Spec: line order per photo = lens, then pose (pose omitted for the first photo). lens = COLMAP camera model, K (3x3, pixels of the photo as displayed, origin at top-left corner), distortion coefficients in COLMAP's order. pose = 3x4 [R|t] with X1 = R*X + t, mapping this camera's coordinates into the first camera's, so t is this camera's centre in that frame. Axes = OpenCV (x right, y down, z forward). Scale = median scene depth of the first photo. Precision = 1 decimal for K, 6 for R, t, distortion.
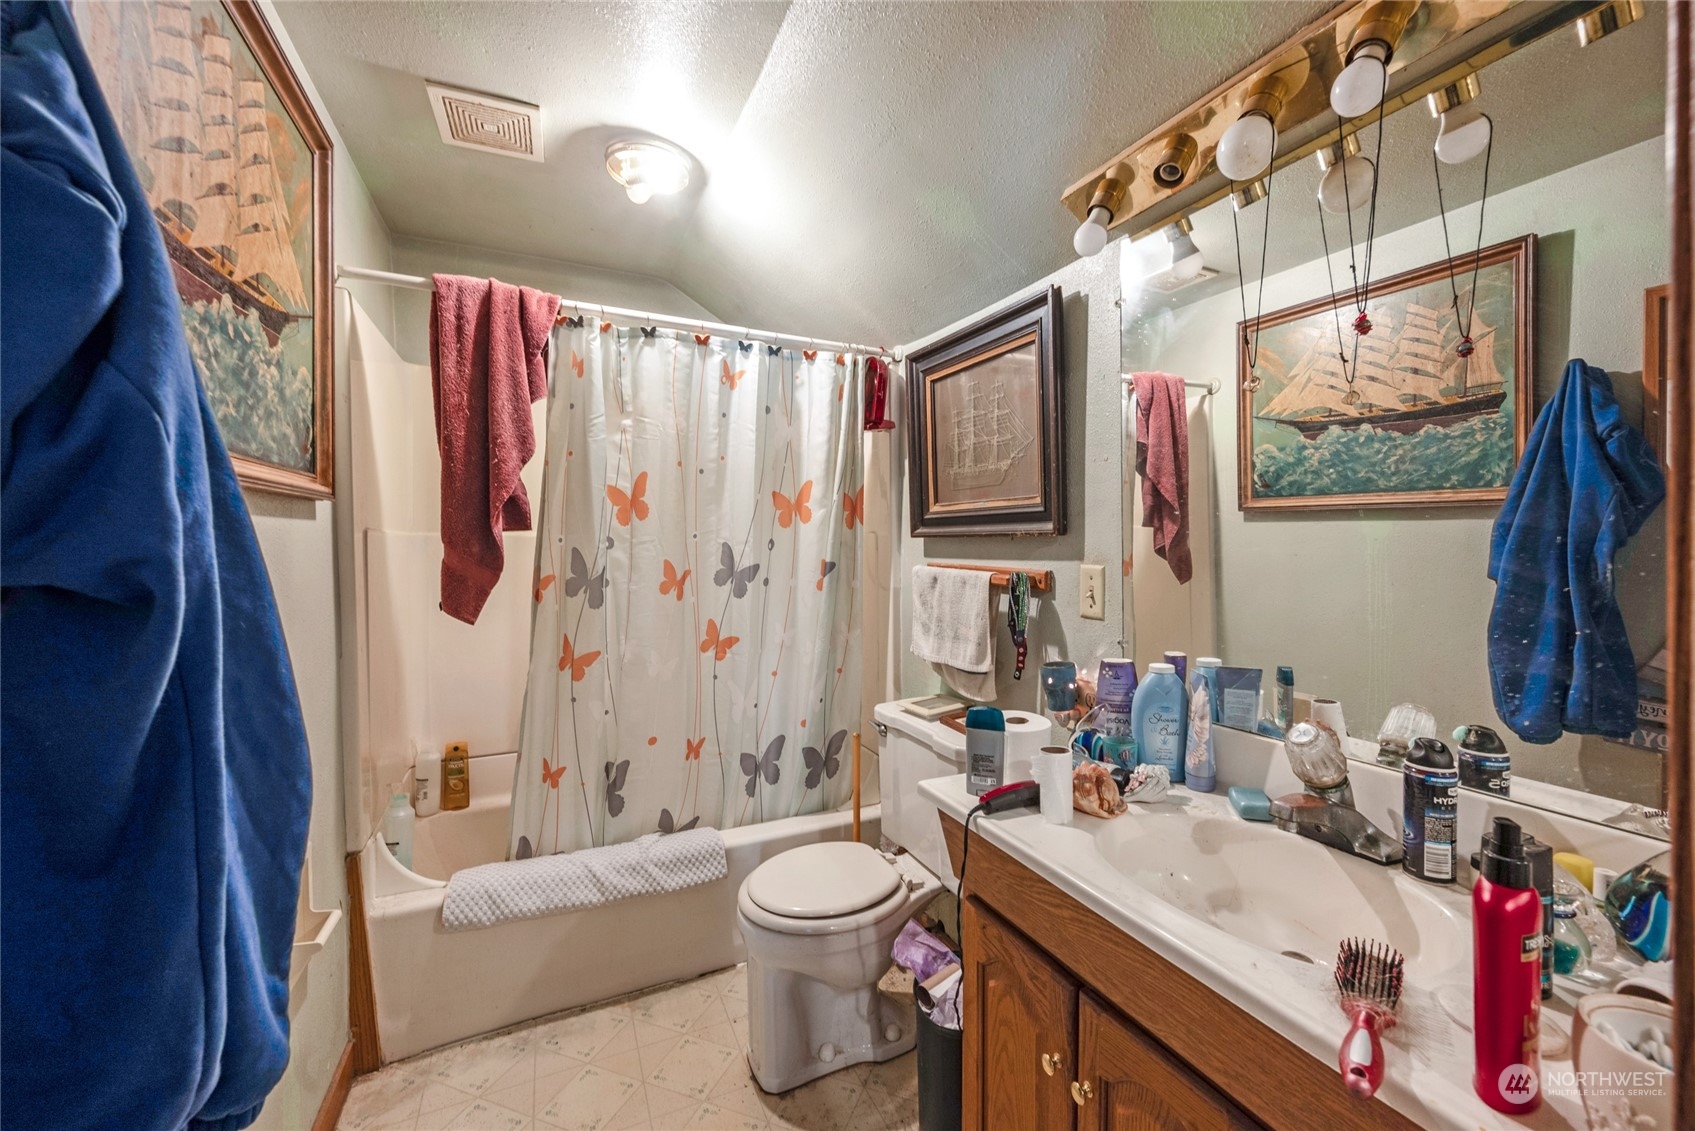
lens RADIAL K [[679.3, 0, 845.0], [0, 679.3, 569.3], [0, 0, 1]] dist [-0.000697, -0.000081]
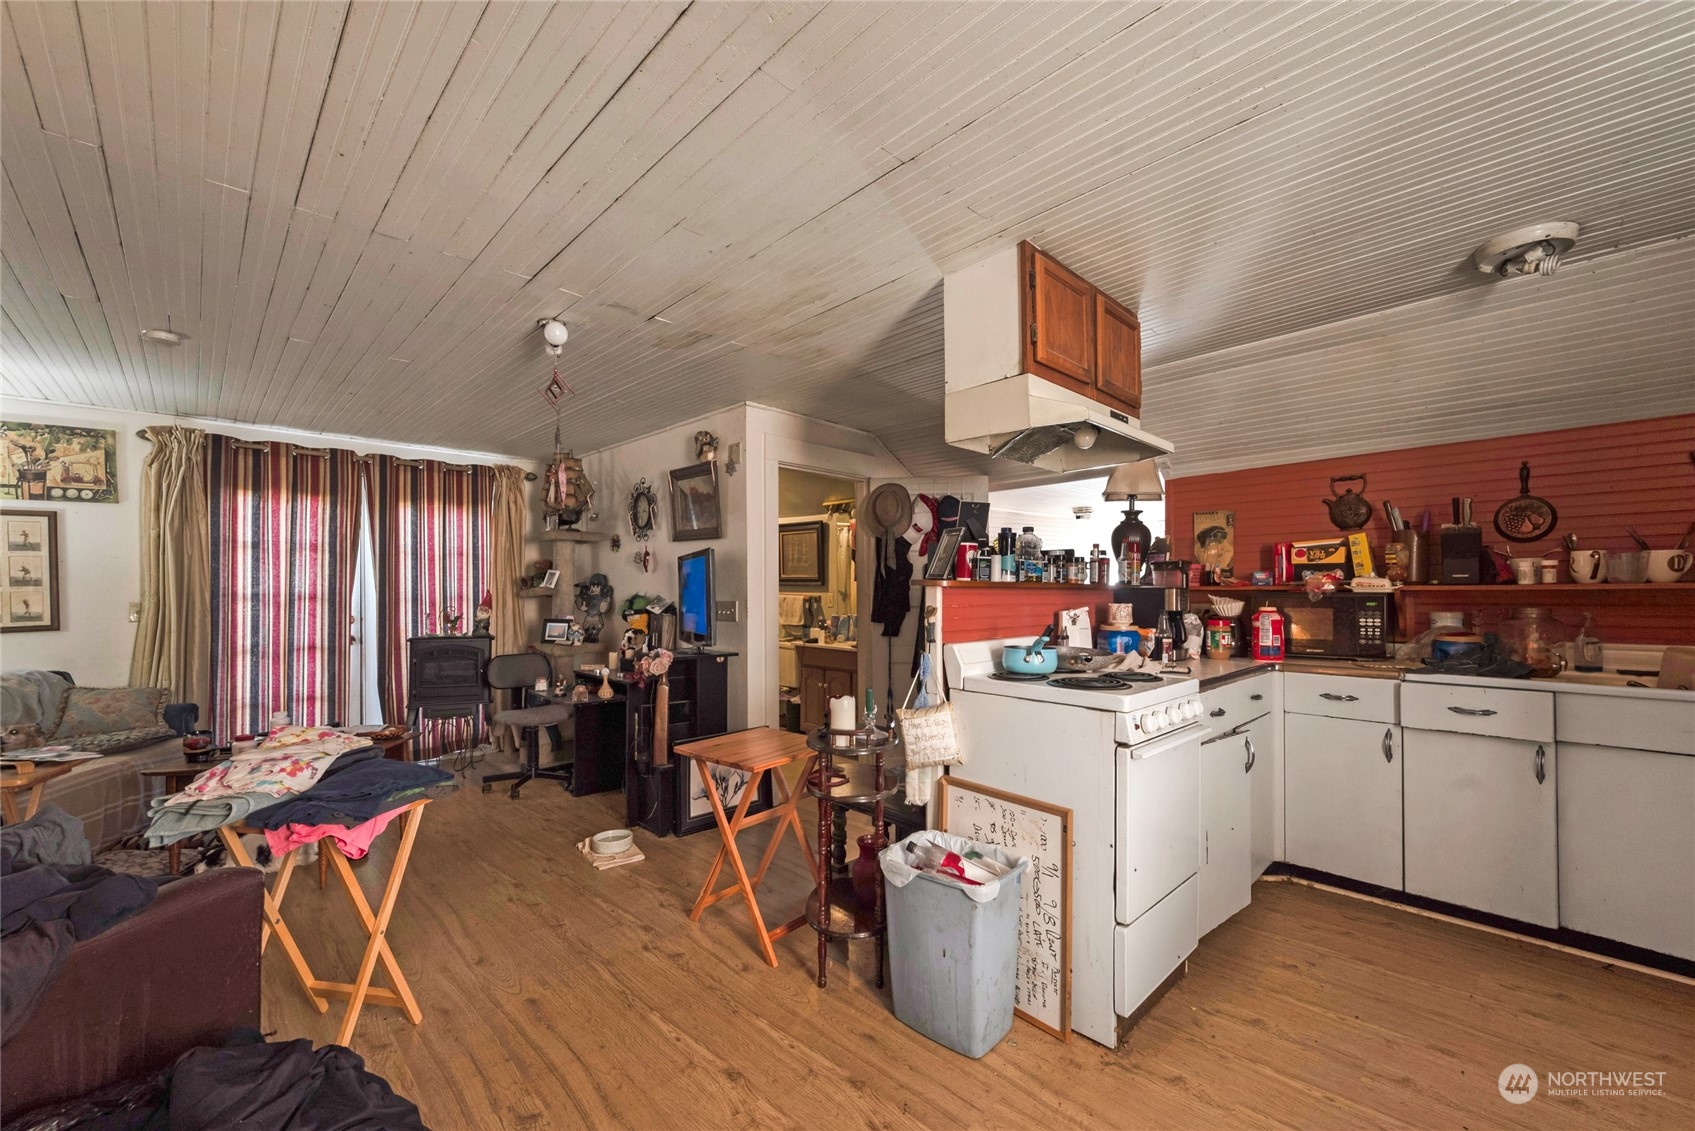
lens RADIAL K [[679.3, 0, 845.0], [0, 679.3, 569.3], [0, 0, 1]] dist [-0.000697, -0.000081]
pose [[0.947286, 0.012080, 0.320162, -0.724747], [0.006015, 0.998442, -0.055467, 0.065327], [-0.320333, 0.054469, 0.945738, -2.448511]]
